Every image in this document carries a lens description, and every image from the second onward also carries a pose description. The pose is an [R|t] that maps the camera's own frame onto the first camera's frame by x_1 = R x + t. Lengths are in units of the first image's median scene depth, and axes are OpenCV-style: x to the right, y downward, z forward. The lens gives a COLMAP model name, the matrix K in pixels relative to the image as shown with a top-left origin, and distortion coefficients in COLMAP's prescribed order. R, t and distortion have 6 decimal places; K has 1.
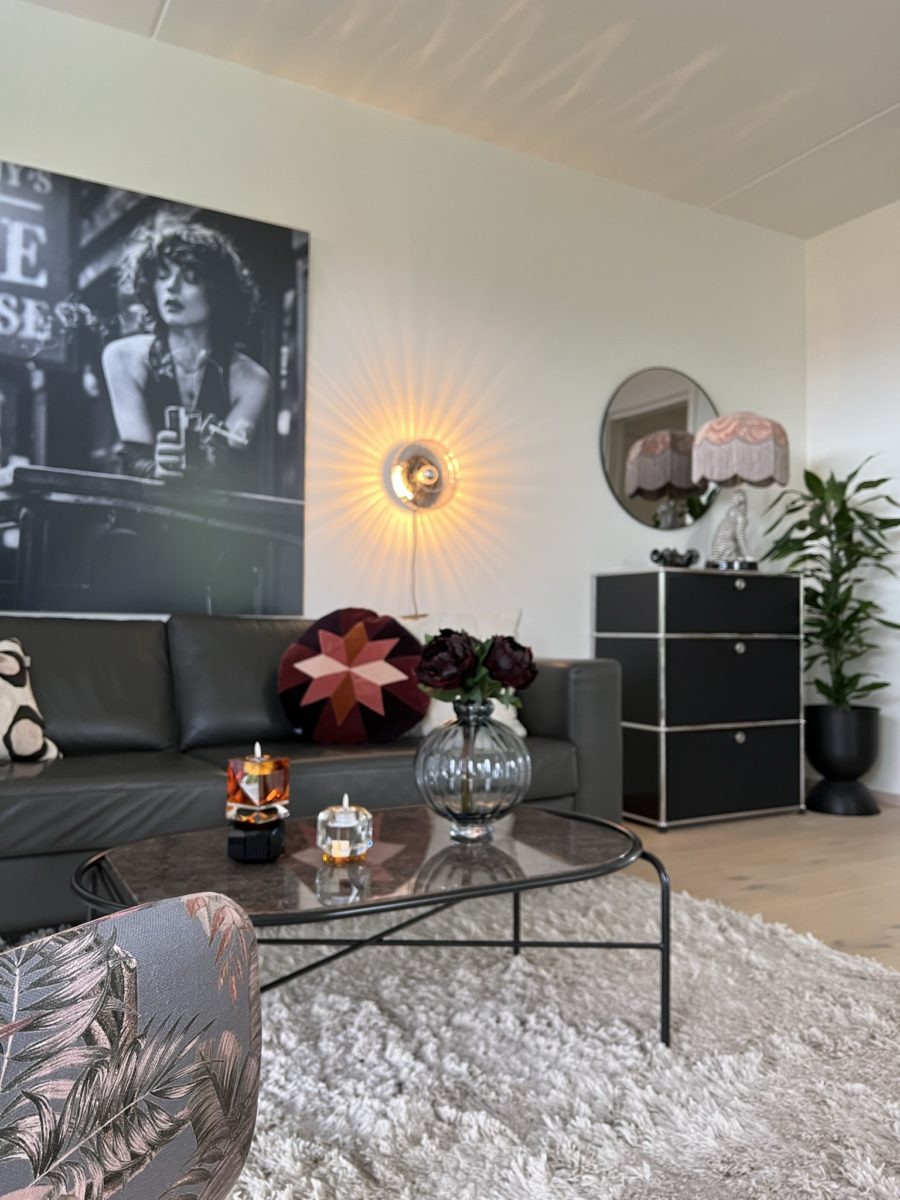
lens RADIAL K [[917.2, 0, 445.1], [0, 917.2, 604.1], [0, 0, 1]] dist [0.036523, -0.054206]
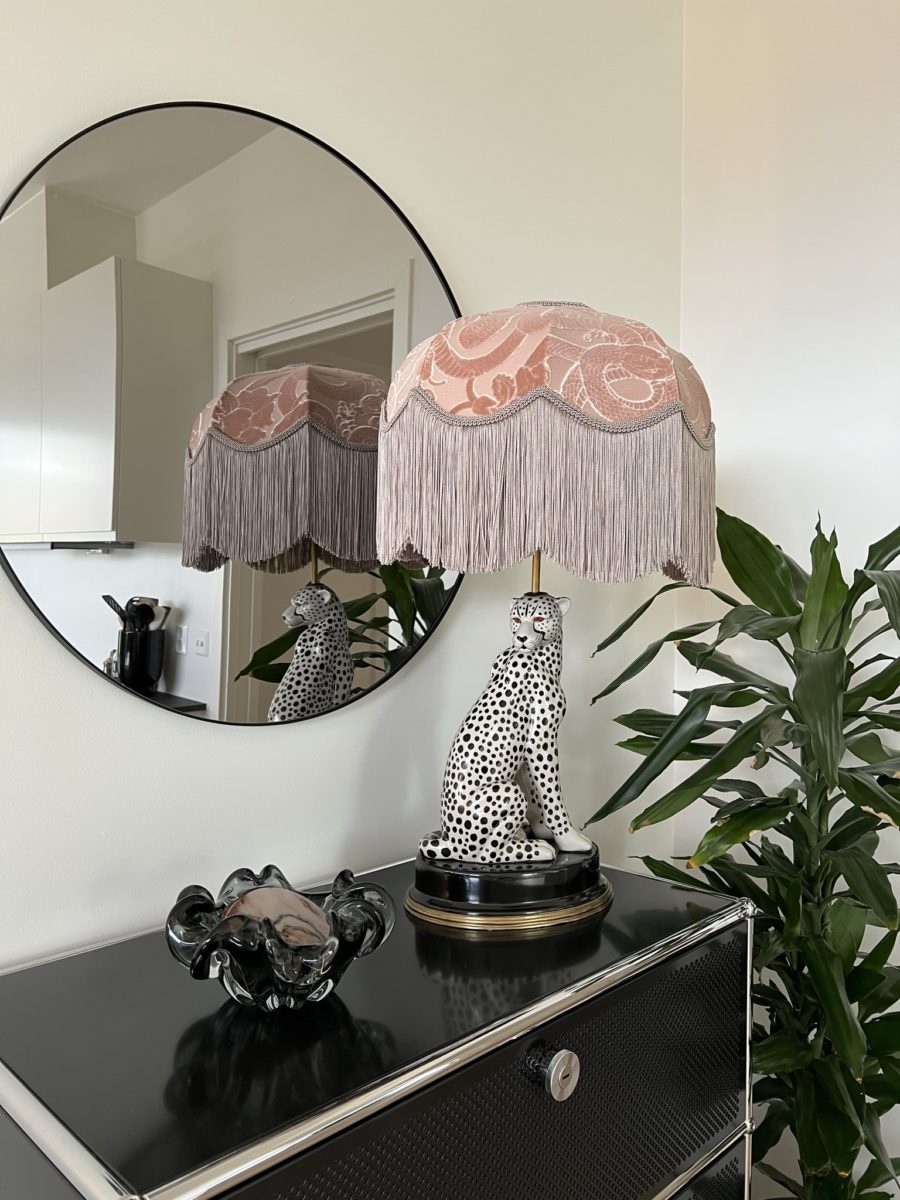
lens RADIAL K [[906.9, 0, 446.1], [0, 906.9, 609.7], [0, 0, 1]] dist [0.116154, -0.283062]
pose [[0.959491, -0.014994, 0.281341, 0.217733], [-0.000557, 0.998480, 0.055114, -0.134725], [-0.281740, -0.053038, 0.958024, 0.750806]]
